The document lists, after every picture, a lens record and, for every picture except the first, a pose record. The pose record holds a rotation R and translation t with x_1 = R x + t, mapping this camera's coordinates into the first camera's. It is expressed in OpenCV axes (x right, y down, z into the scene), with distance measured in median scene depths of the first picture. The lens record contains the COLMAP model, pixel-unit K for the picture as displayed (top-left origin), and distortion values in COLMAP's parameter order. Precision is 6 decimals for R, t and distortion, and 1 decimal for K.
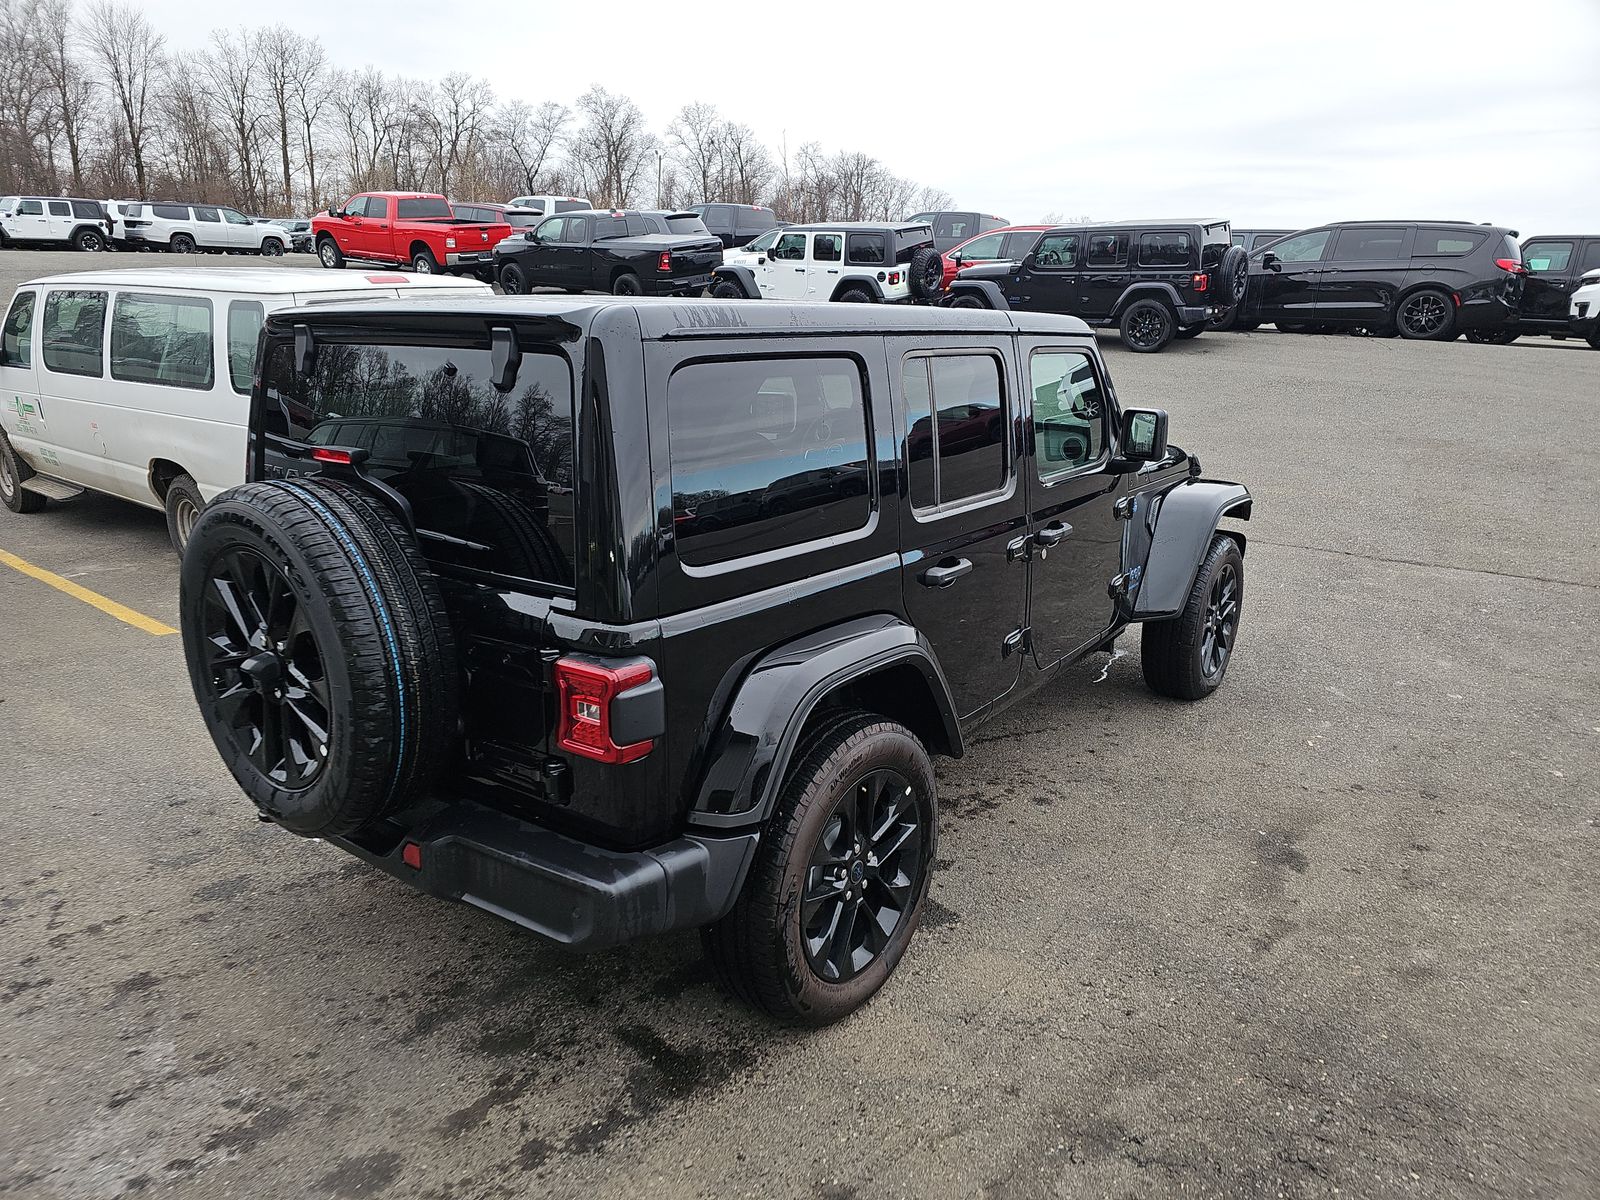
lens RADIAL K [[1055.5, 0, 809.1], [0, 1055.5, 614.0], [0, 0, 1]] dist [0.036381, -0.028238]
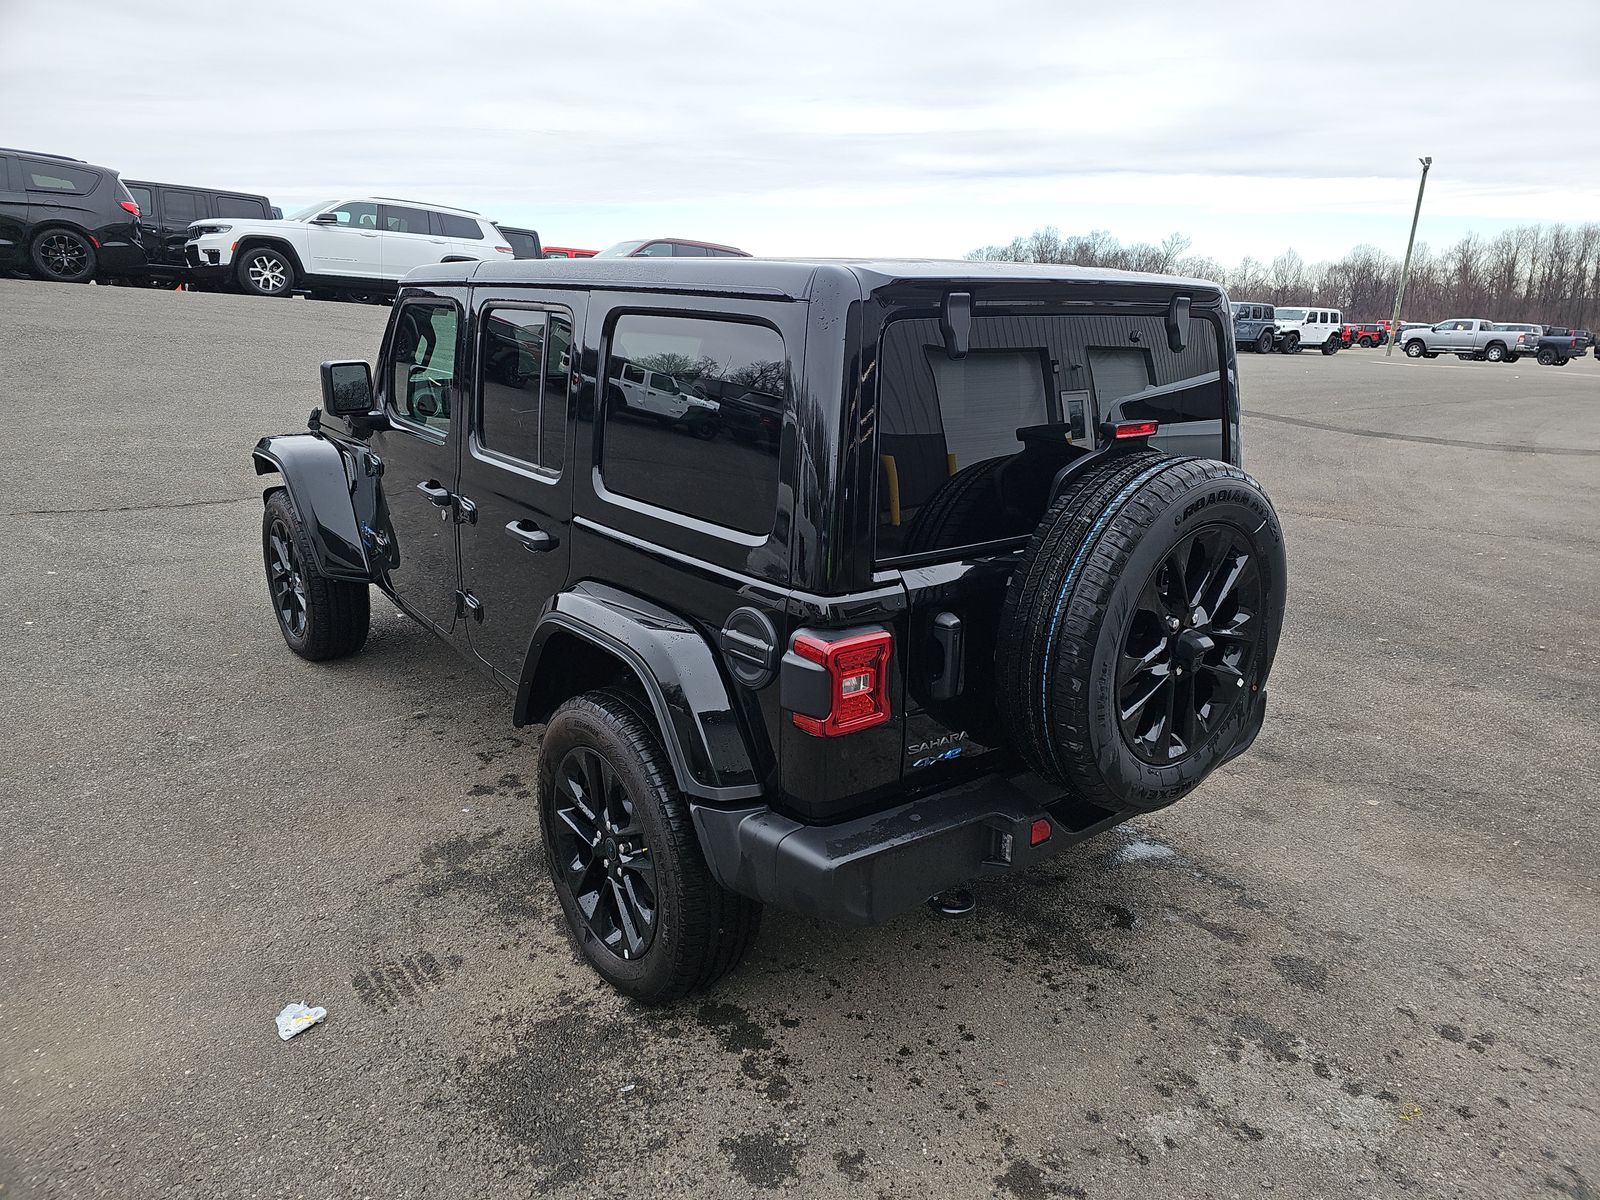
lens RADIAL K [[1055.5, 0, 828.3], [0, 1055.5, 605.3], [0, 0, 1]] dist [0.036381, -0.028238]
pose [[0.221684, -0.275774, 0.935310, -0.217675], [0.233277, 0.946322, 0.223731, -0.040681], [-0.946804, 0.168589, 0.274116, 0.150342]]
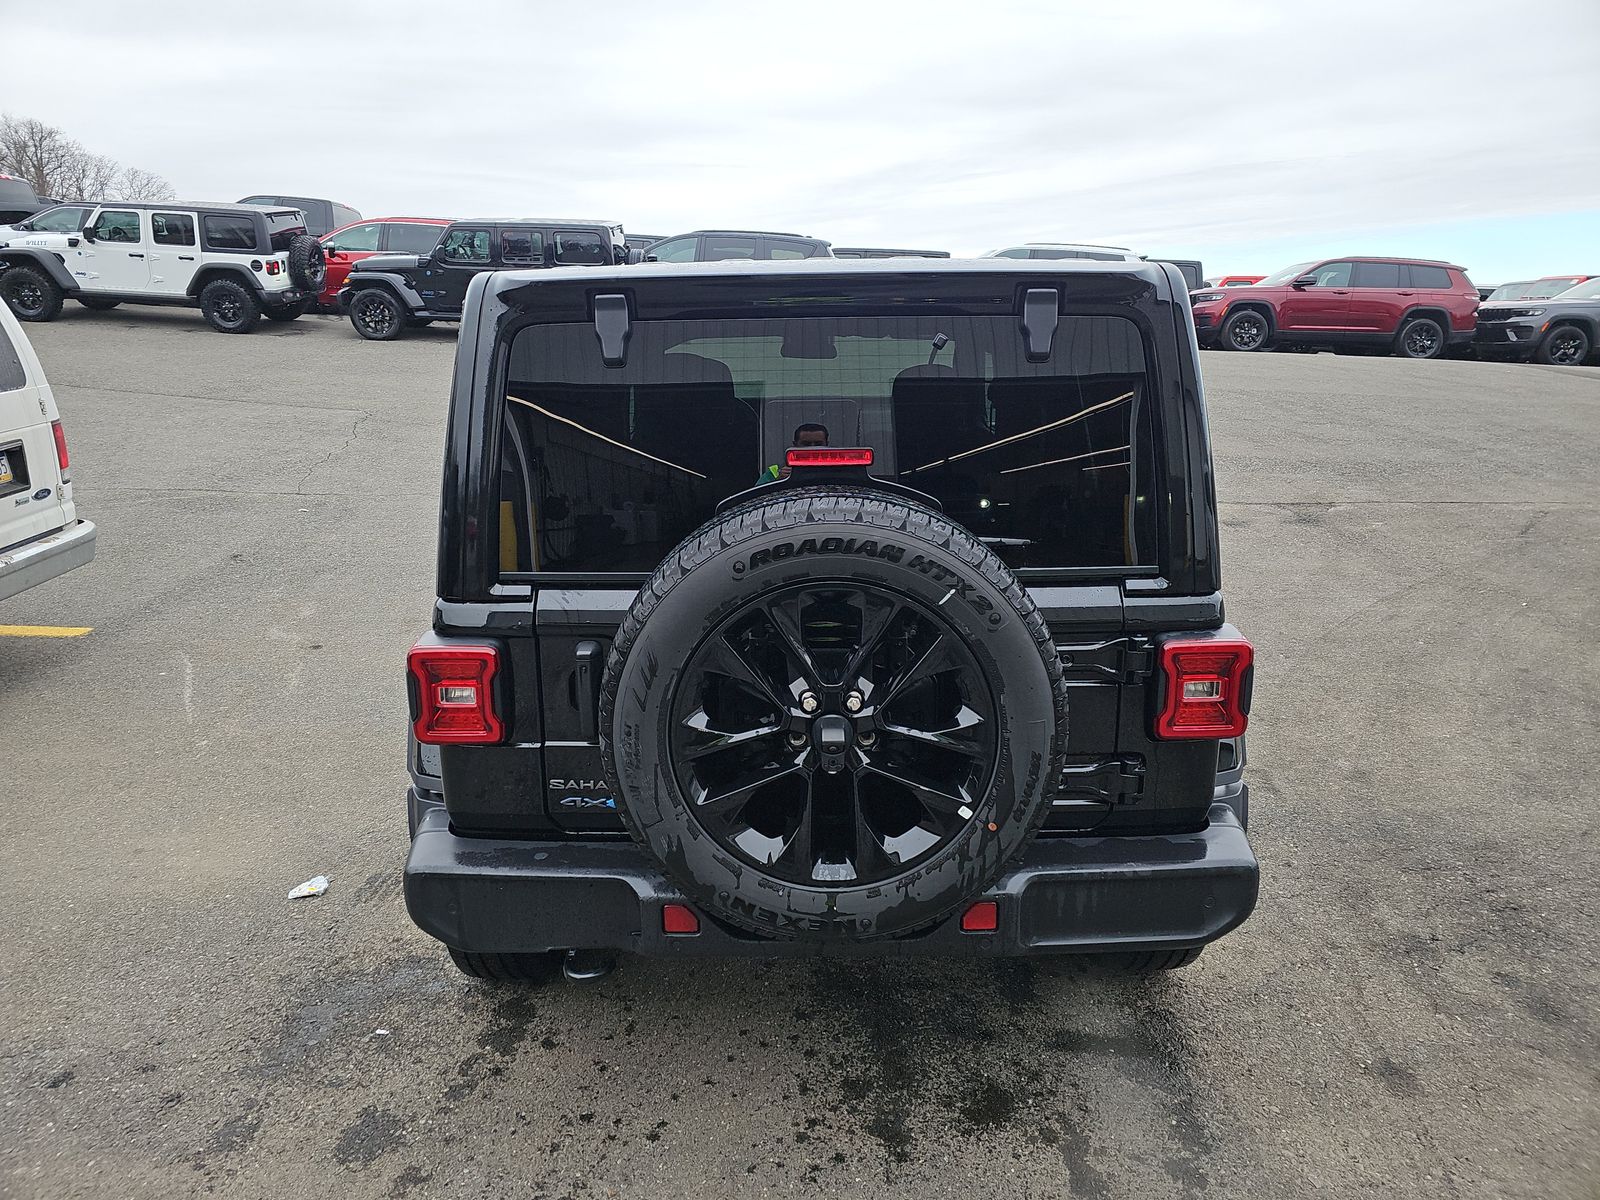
lens RADIAL K [[1055.5, 0, 790.1], [0, 1055.5, 589.3], [0, 0, 1]] dist [0.036381, -0.028238]
pose [[0.793587, -0.156782, 0.587910, -0.140042], [0.169893, 0.984899, 0.033321, -0.011830], [-0.584256, 0.073439, 0.808240, 0.057706]]
